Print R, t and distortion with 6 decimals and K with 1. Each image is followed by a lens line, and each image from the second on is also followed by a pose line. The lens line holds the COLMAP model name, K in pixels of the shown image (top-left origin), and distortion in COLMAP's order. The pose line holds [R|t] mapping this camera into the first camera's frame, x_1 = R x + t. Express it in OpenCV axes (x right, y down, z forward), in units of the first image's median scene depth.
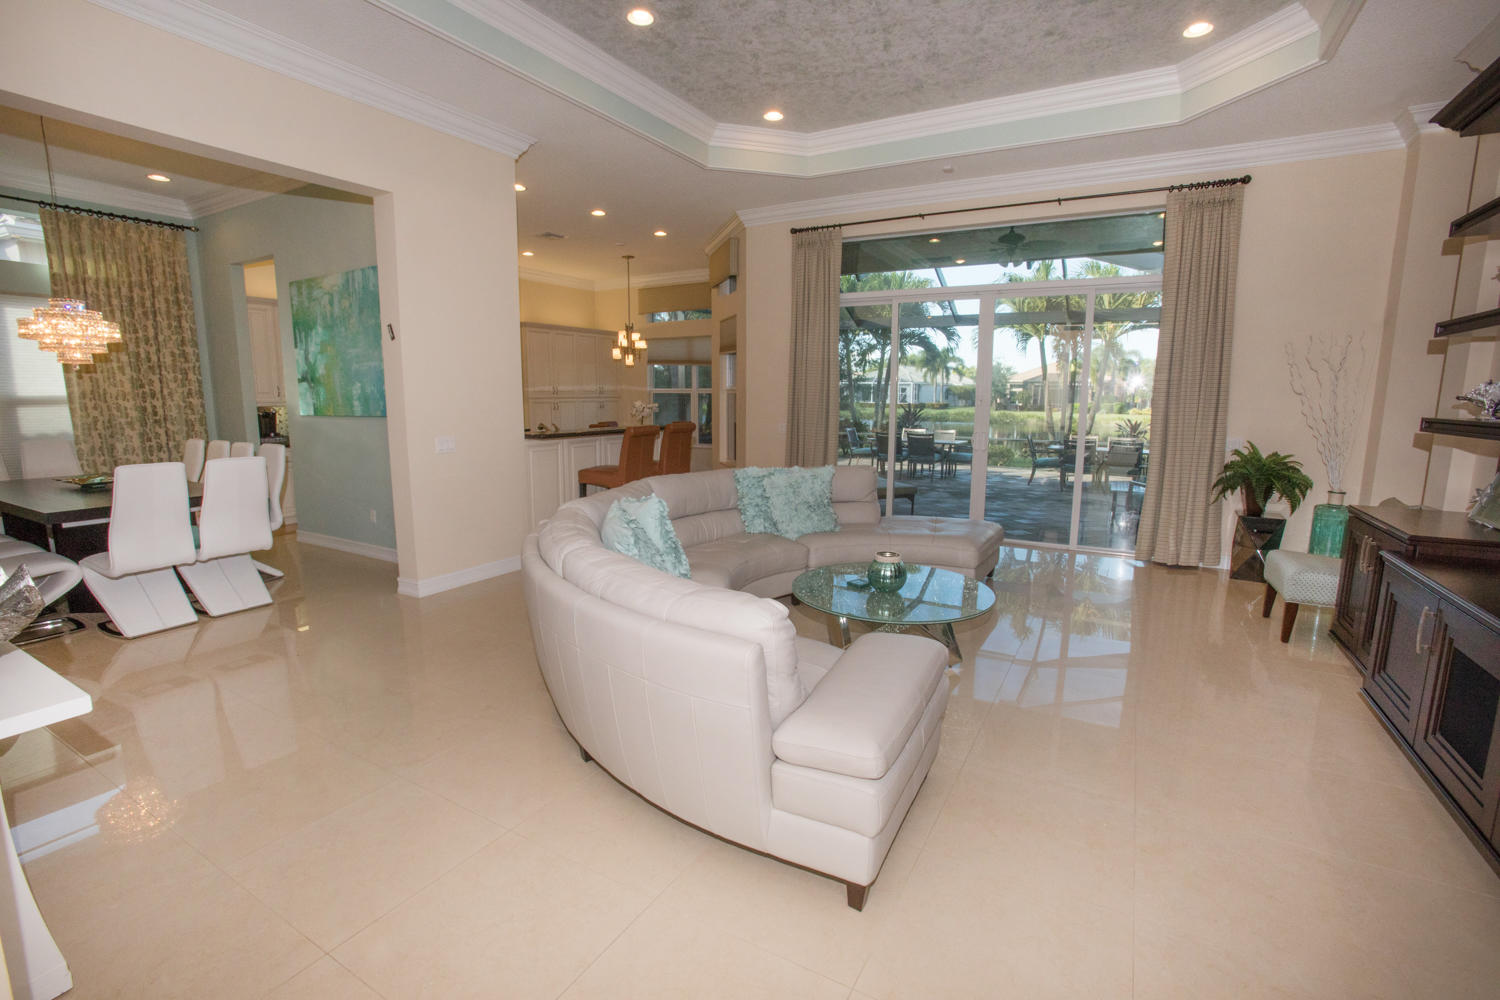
lens RADIAL K [[680.6, 0, 743.6], [0, 680.6, 499.4], [0, 0, 1]] dist [-0.075115, 0.030022]
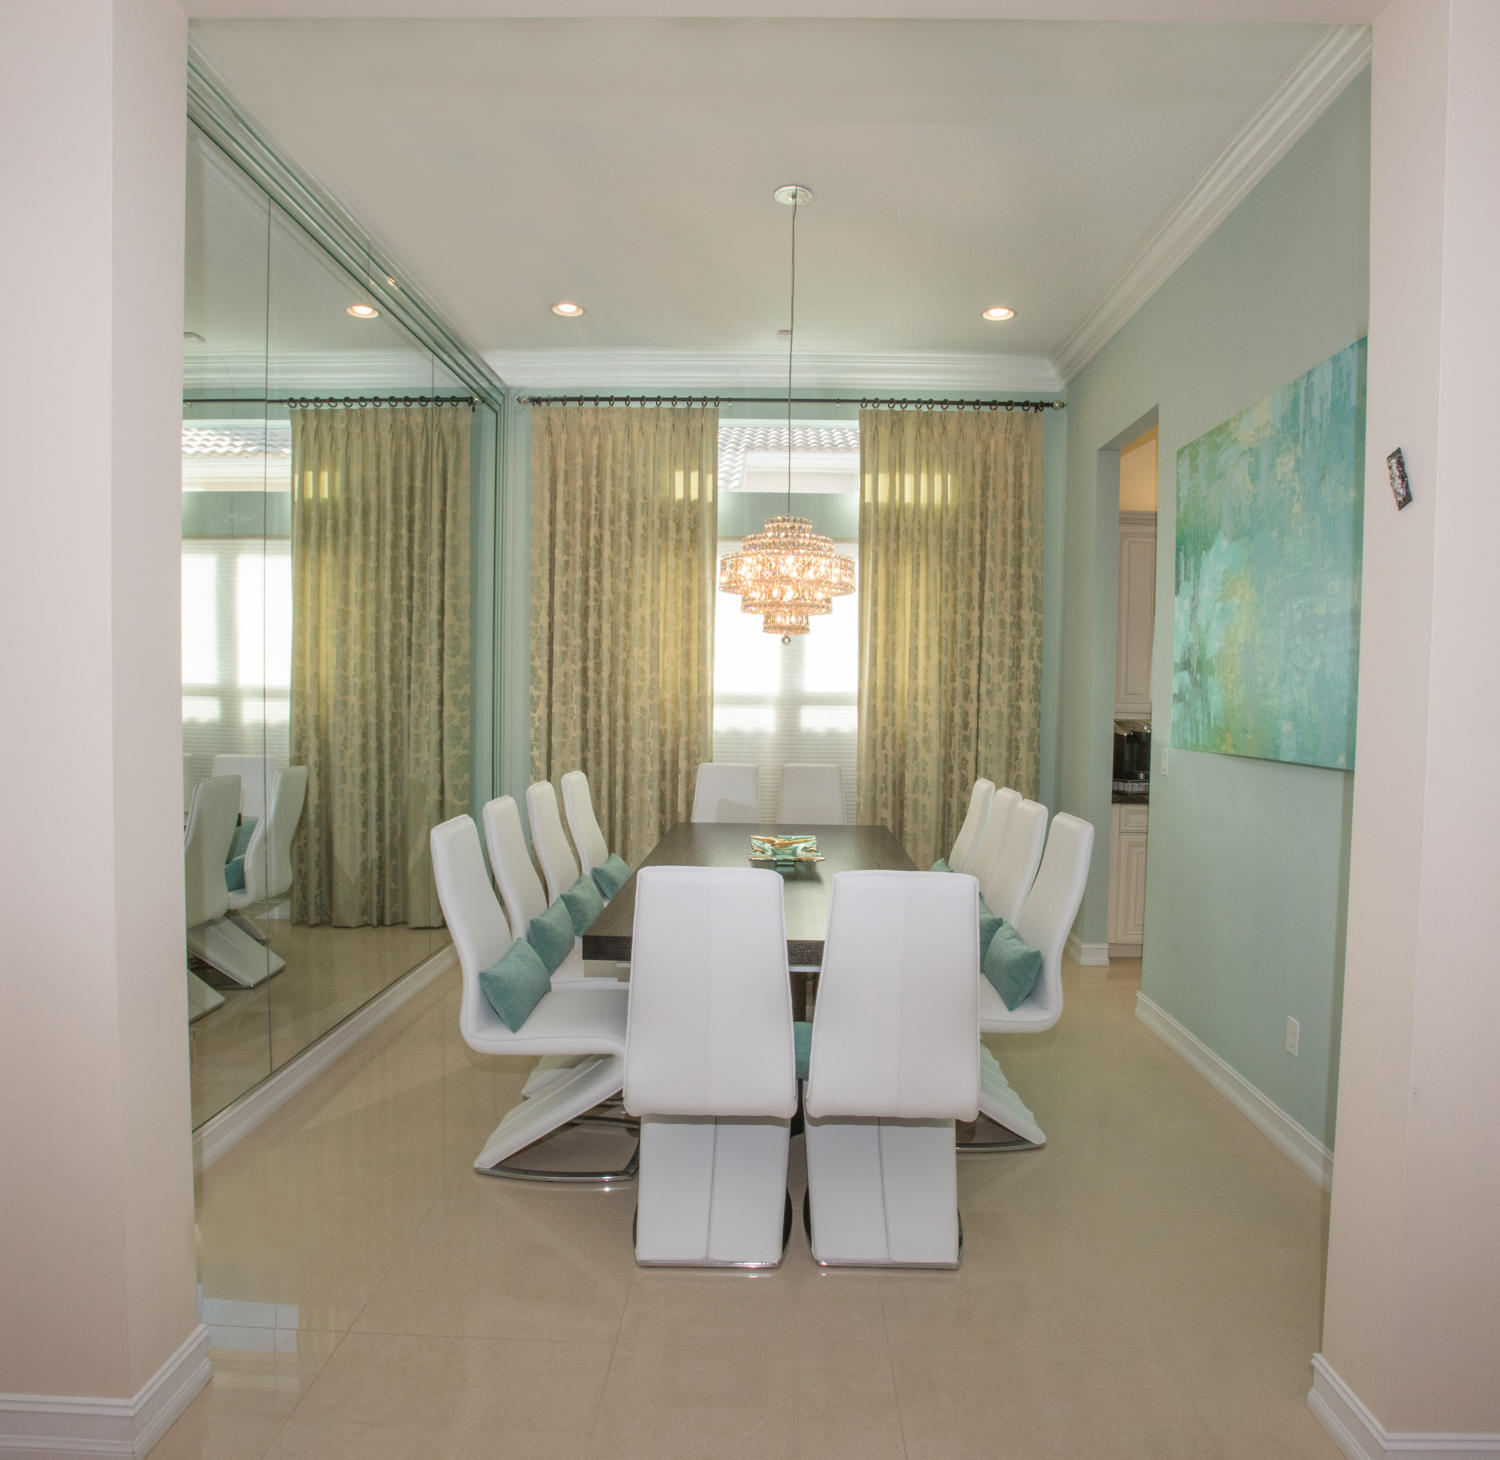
lens RADIAL K [[1014.7, 0, 750.0], [0, 1014.7, 730.0], [0, 0, 1]] dist [-0.125545, 0.080897]
pose [[0.477357, 0.041646, -0.877722, -0.225224], [-0.152873, 0.987580, -0.036283, -0.071402], [0.865309, 0.151500, 0.477794, 0.441464]]
